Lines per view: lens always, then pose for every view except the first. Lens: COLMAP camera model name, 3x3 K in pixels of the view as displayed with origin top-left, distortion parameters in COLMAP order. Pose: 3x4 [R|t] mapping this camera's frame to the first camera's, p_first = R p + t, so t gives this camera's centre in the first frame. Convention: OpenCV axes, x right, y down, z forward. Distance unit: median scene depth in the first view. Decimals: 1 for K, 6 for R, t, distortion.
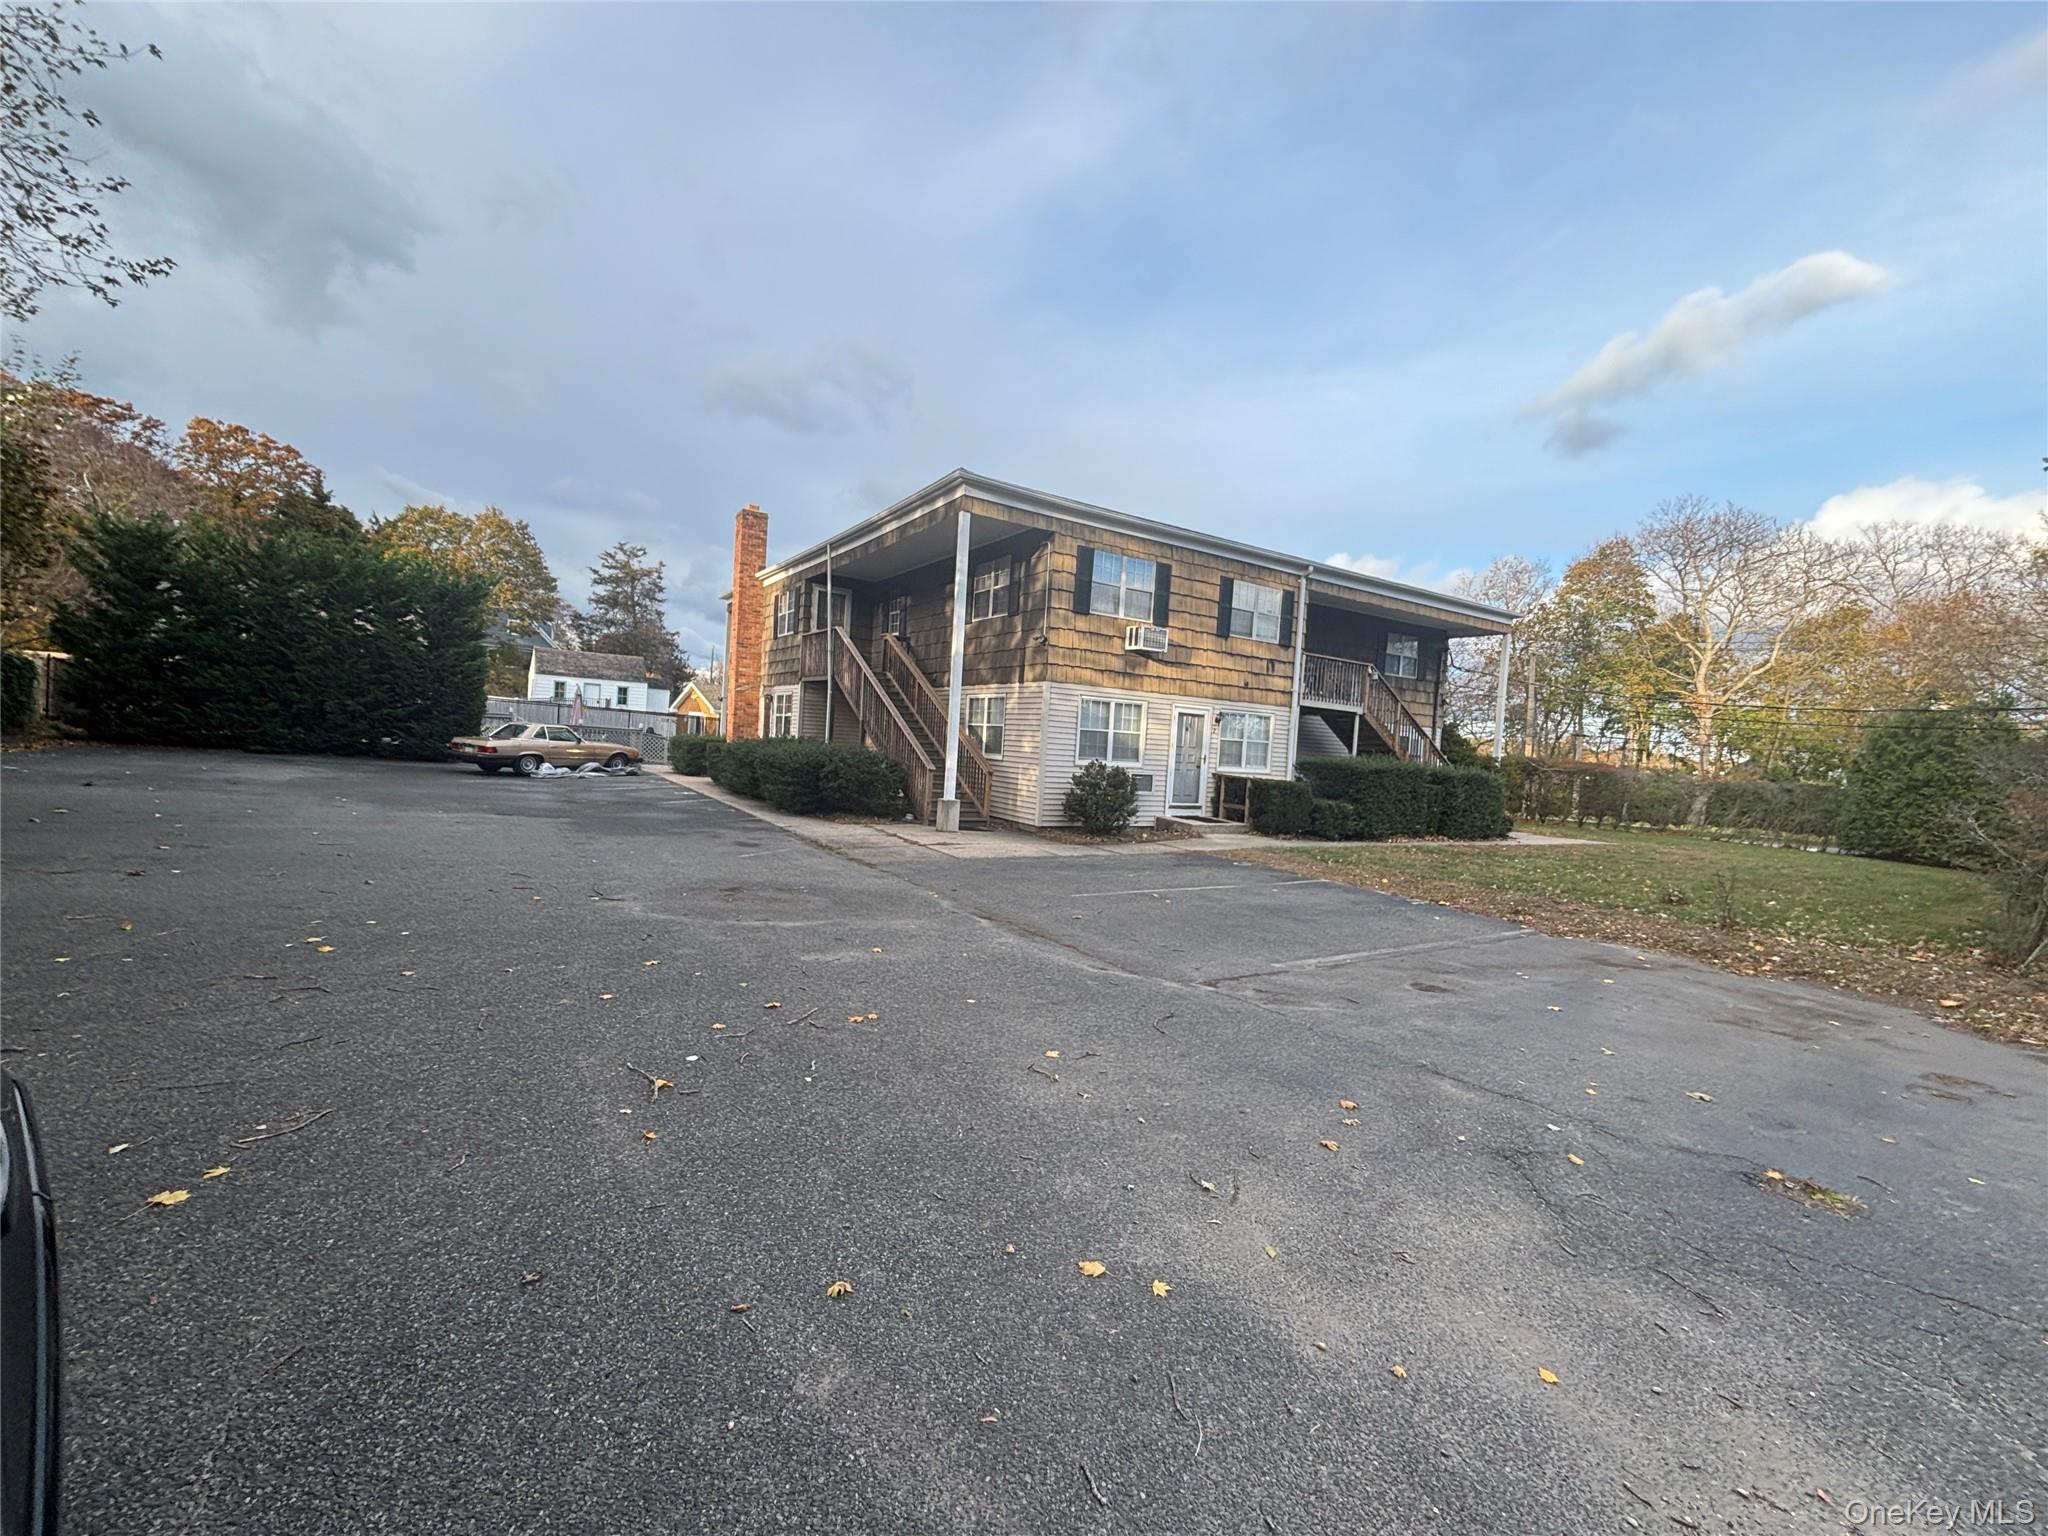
lens RADIAL K [[836.6, 0, 1014.8], [0, 836.6, 759.1], [0, 0, 1]] dist [-0.008285, 0.001260]
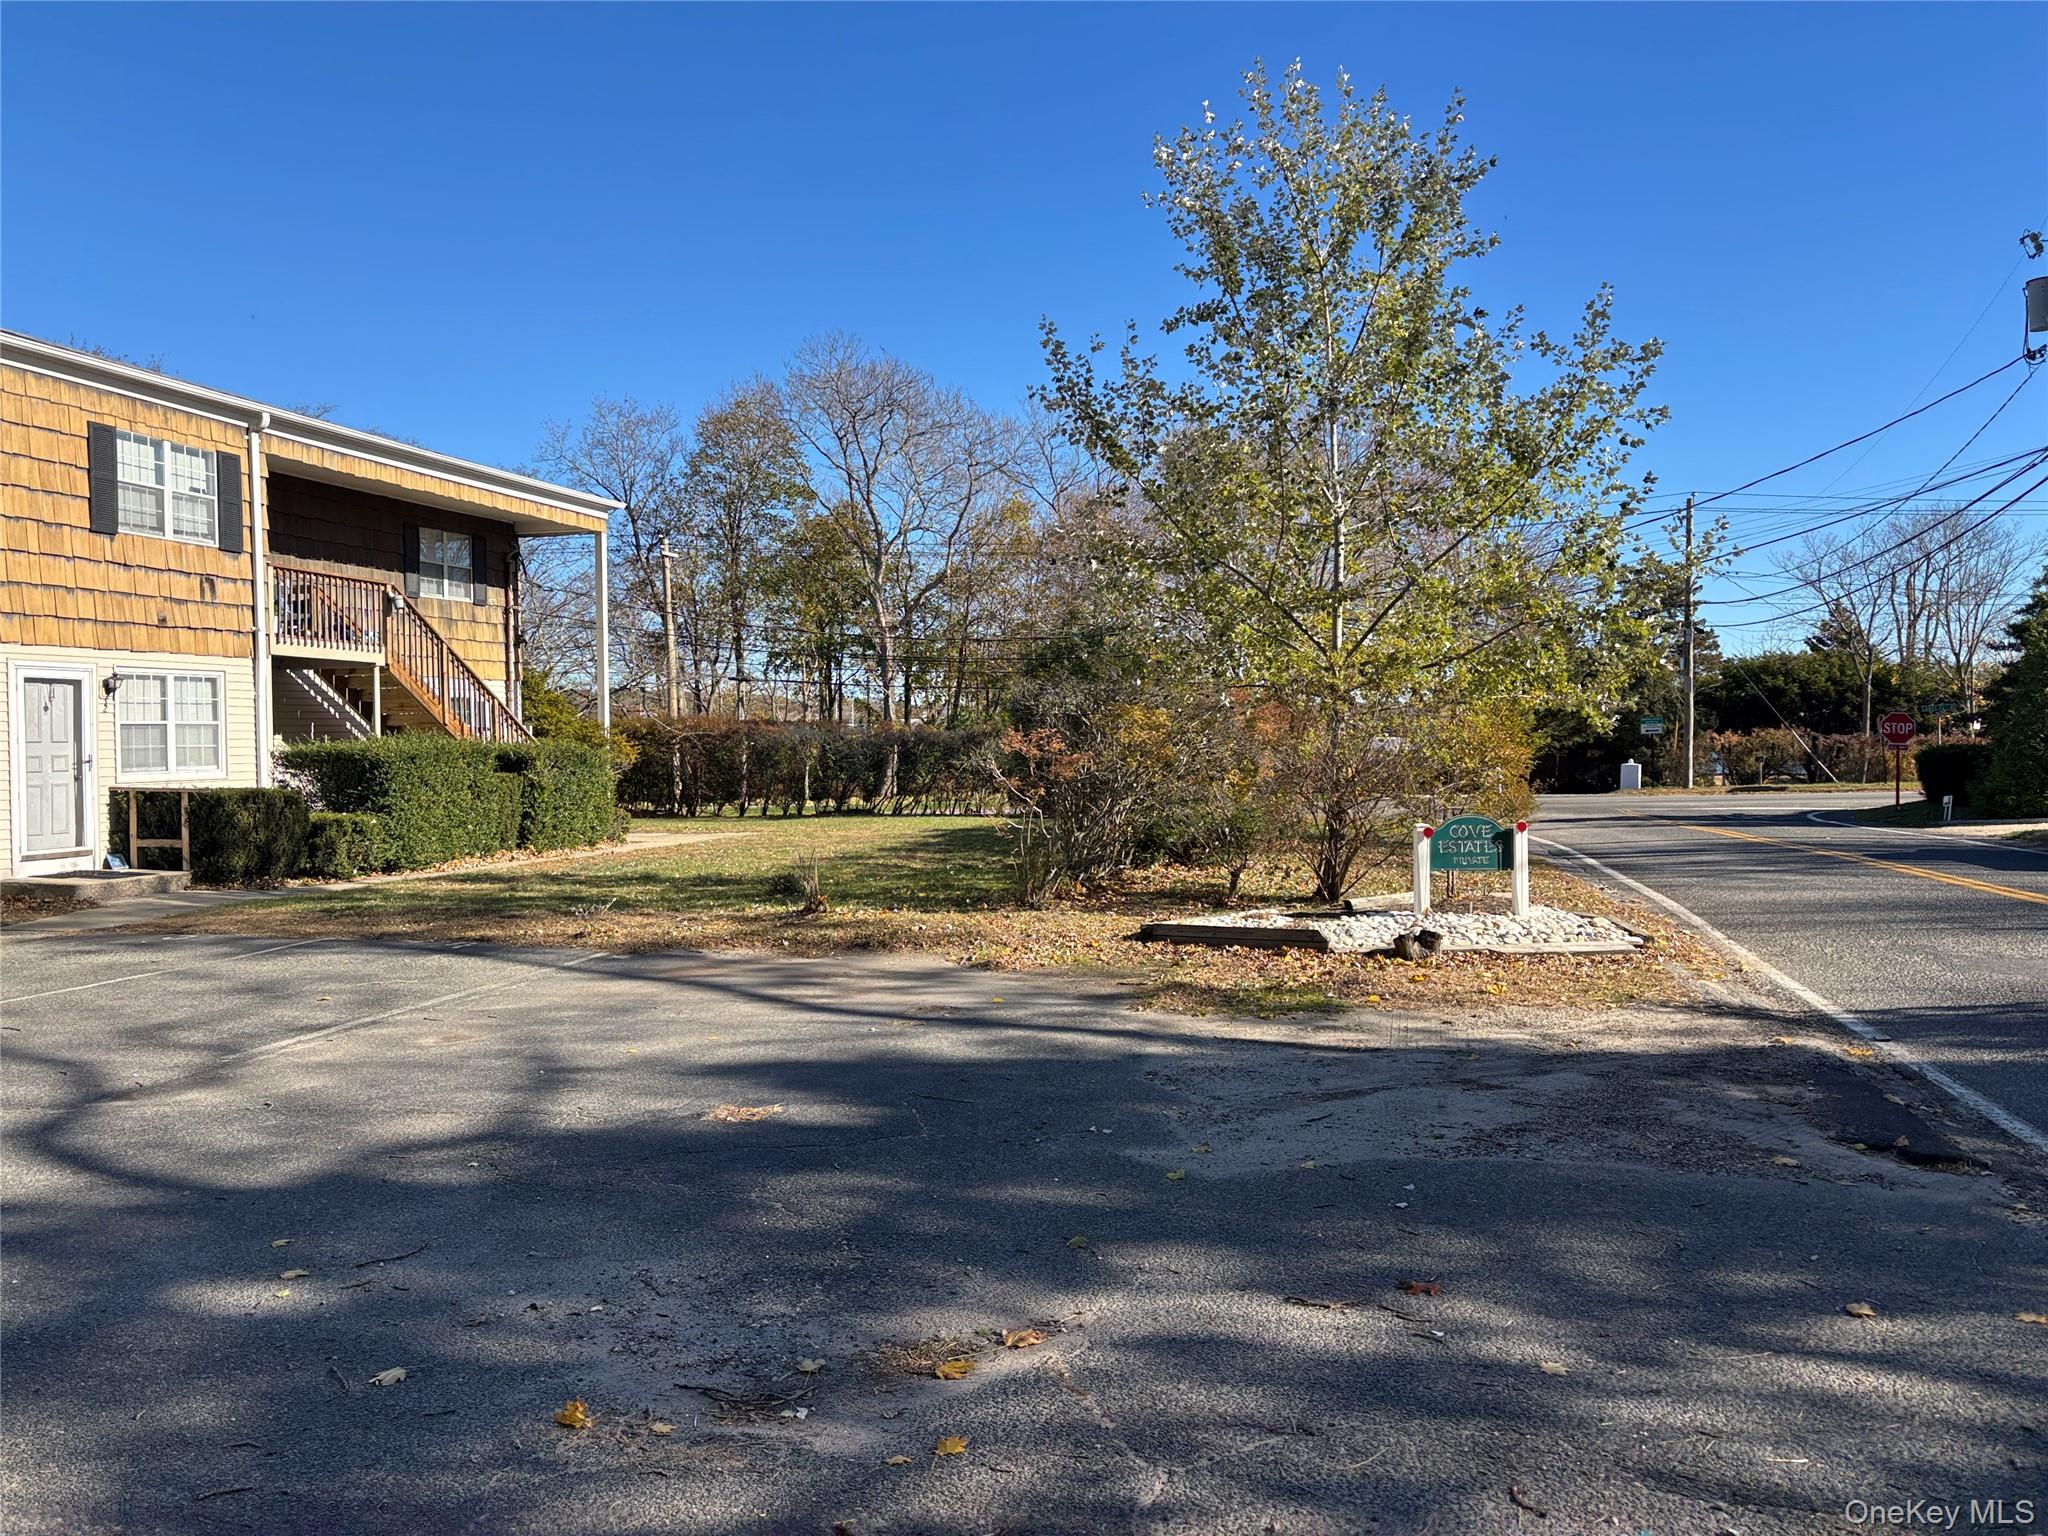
lens RADIAL K [[1551.6, 0, 1033.2], [0, 1551.6, 763.3], [0, 0, 1]] dist [0.023966, -0.012137]
pose [[0.718251, -0.085348, 0.690530, -0.046640], [0.075325, 0.996153, 0.044773, 0.001909], [-0.691695, 0.019856, 0.721917, -0.220788]]
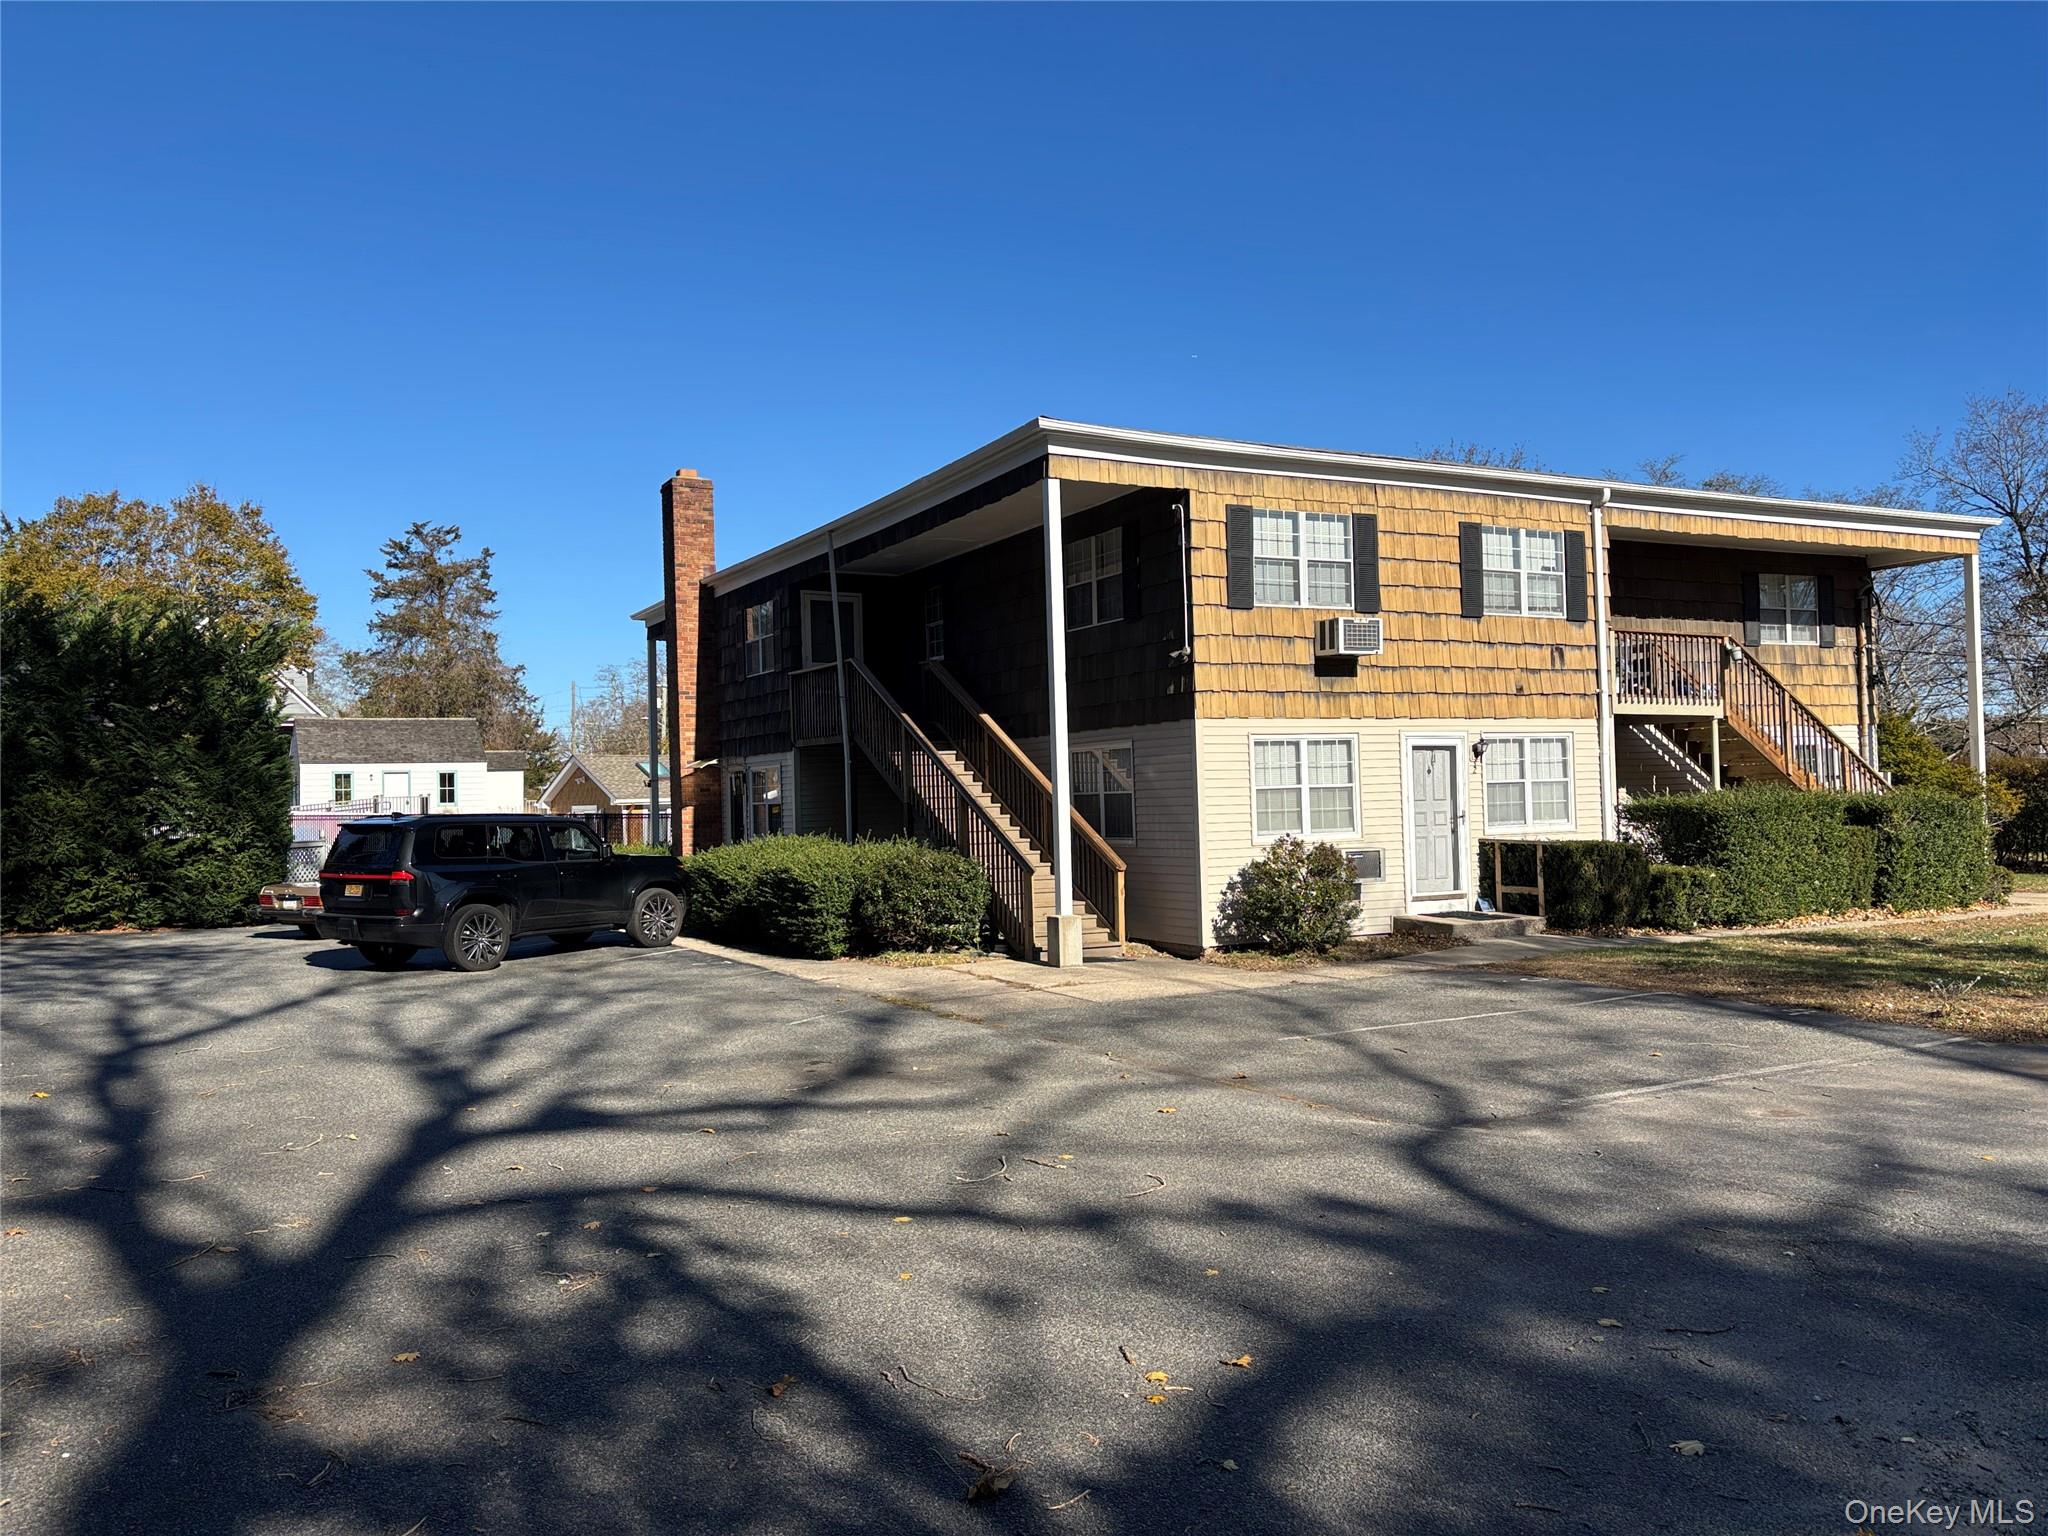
lens RADIAL K [[1551.6, 0, 1016.1], [0, 1551.6, 756.0], [0, 0, 1]] dist [0.023966, -0.012137]
pose [[0.993879, -0.091236, -0.062287, -0.038706], [0.087841, 0.994602, -0.055235, -0.016660], [0.066990, 0.049426, 0.996529, -0.262006]]
